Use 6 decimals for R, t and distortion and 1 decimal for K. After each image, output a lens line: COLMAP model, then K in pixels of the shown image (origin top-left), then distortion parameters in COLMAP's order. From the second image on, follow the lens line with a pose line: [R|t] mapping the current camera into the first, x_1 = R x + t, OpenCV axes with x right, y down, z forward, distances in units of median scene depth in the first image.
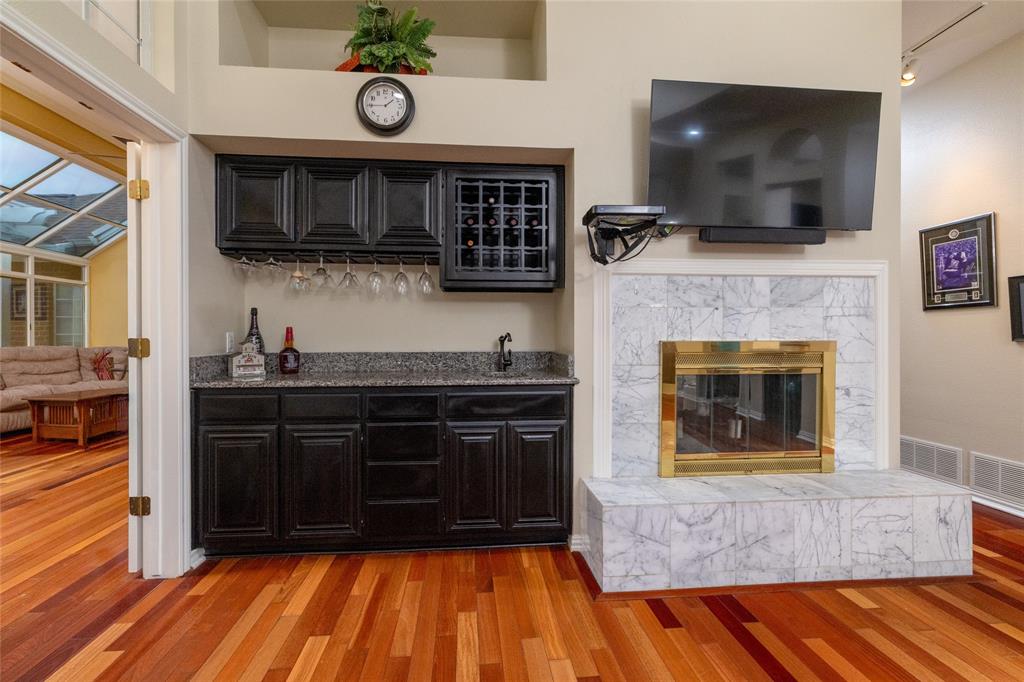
lens RADIAL K [[446.3, 0, 493.6], [0, 446.3, 337.6], [0, 0, 1]] dist [0.000284, 0.001198]
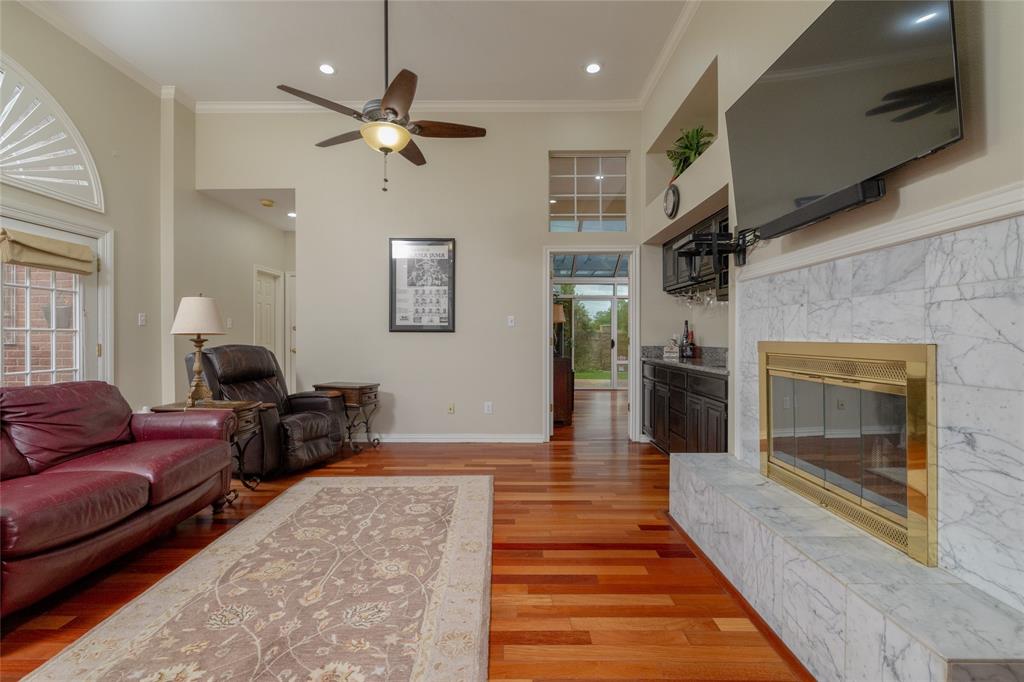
lens RADIAL K [[446.3, 0, 510.3], [0, 446.3, 345.1], [0, 0, 1]] dist [0.000284, 0.001198]
pose [[-0.092195, 0.020244, -0.995535, 1.413921], [0.000532, 0.999794, 0.020282, -0.004396], [0.995741, 0.001340, -0.092187, 0.506048]]
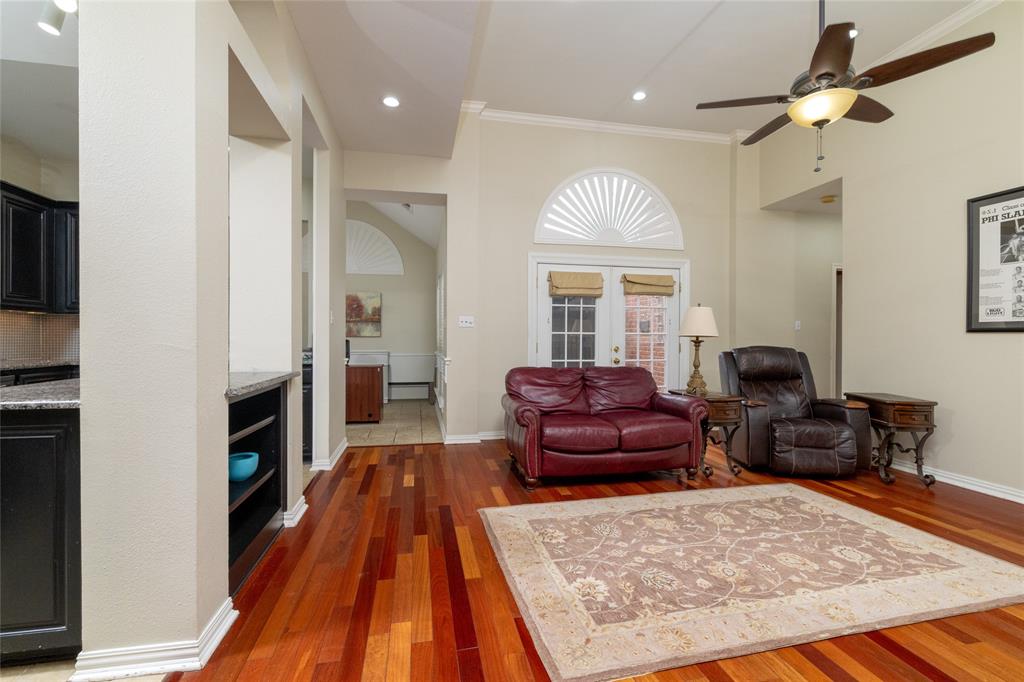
lens RADIAL K [[441.1, 0, 502.5], [0, 441.1, 340.0], [0, 0, 1]] dist [0.008782, 0.000099]
pose [[-0.993317, -0.001676, -0.115409, 1.090758], [-0.002158, 0.999989, 0.004048, -0.000585], [0.115401, 0.004270, -0.993310, 1.019516]]
